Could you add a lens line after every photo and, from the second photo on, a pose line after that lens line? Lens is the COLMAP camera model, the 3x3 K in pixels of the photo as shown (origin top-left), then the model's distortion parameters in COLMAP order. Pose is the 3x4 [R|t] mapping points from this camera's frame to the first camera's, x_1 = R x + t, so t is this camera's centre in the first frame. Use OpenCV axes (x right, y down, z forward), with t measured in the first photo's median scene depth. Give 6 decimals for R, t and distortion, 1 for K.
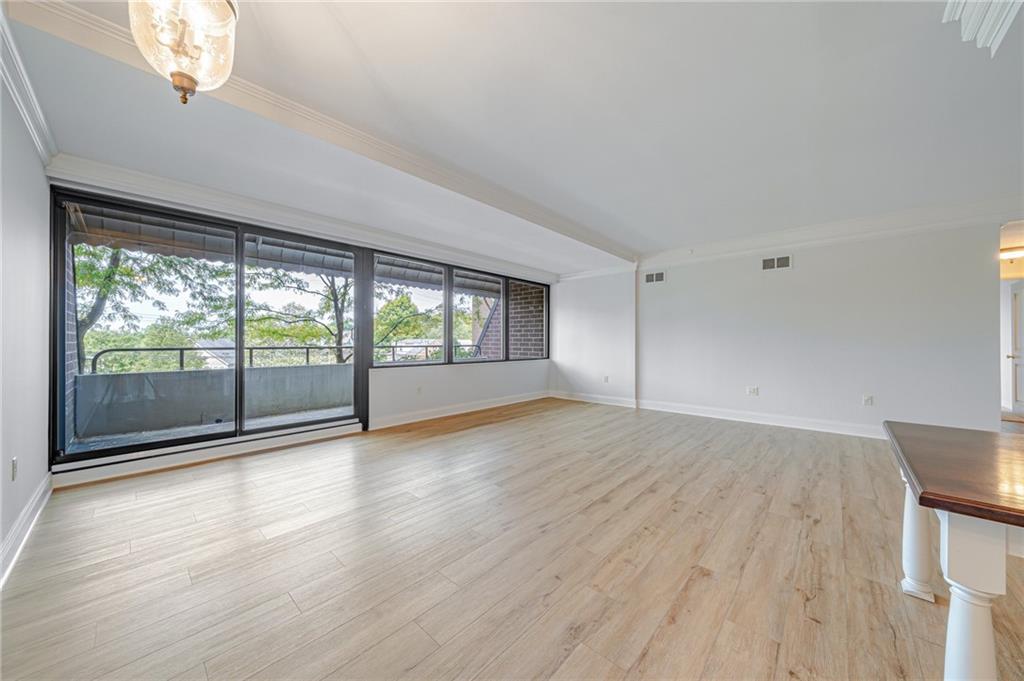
lens RADIAL K [[358.8, 0, 511.2], [0, 358.8, 338.6], [0, 0, 1]] dist [-0.007010, -0.000214]
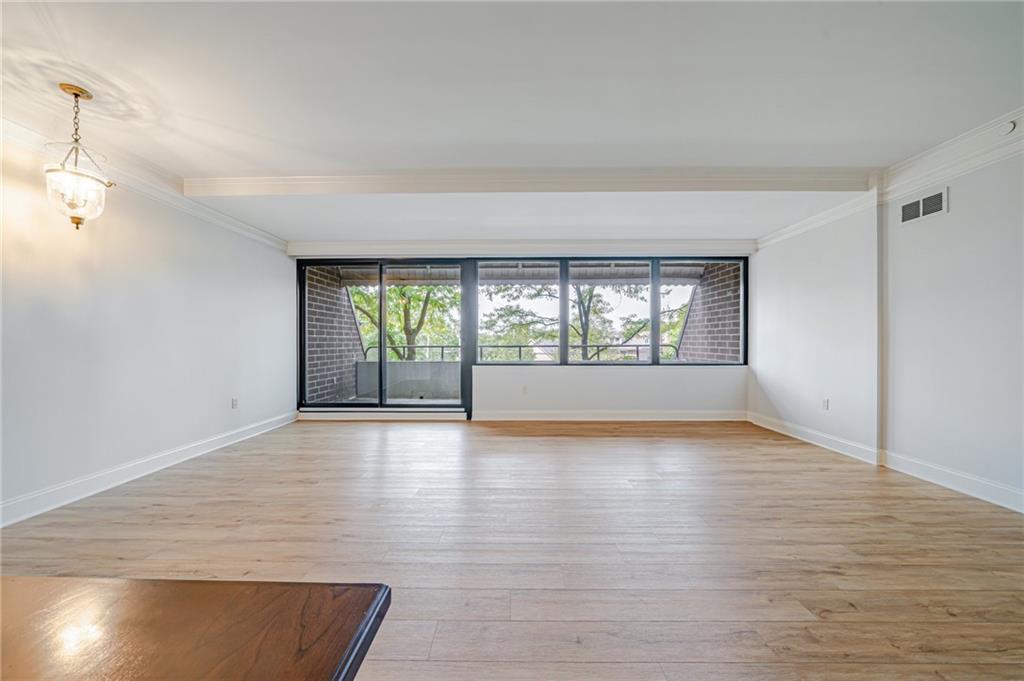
lens RADIAL K [[358.8, 0, 505.9], [0, 358.8, 345.8], [0, 0, 1]] dist [-0.007010, -0.000214]
pose [[0.661927, 0.005939, -0.749545, 0.314120], [0.011645, 0.999766, 0.018205, 0.001255], [0.749478, -0.020779, 0.661703, 0.203194]]
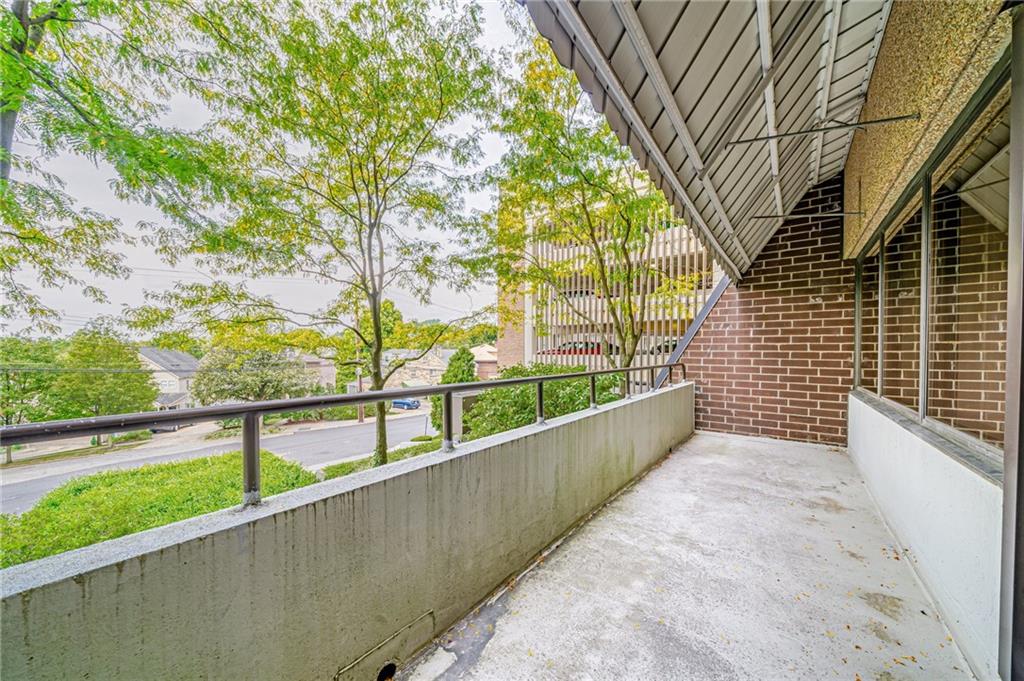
lens RADIAL K [[358.8, 0, 508.8], [0, 358.8, 357.4], [0, 0, 1]] dist [-0.007010, -0.000214]
pose [[0.995807, 0.002096, 0.091450, -0.513251], [-0.004306, 0.999703, 0.023975, -0.005397], [-0.091373, -0.024268, 0.995521, 0.497714]]
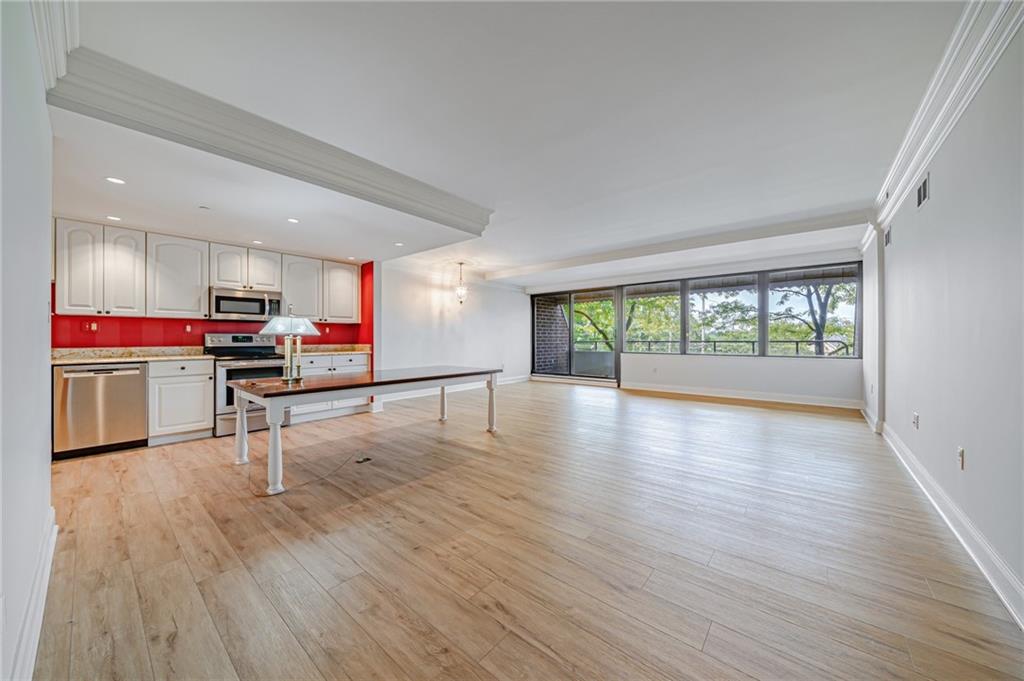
lens RADIAL K [[358.8, 0, 508.3], [0, 358.8, 335.6], [0, 0, 1]] dist [-0.007010, -0.000214]
pose [[0.048485, -0.007492, -0.998796, 0.832732], [0.014638, 0.999870, -0.006790, -0.000649], [0.998717, -0.014291, 0.048589, 0.213398]]
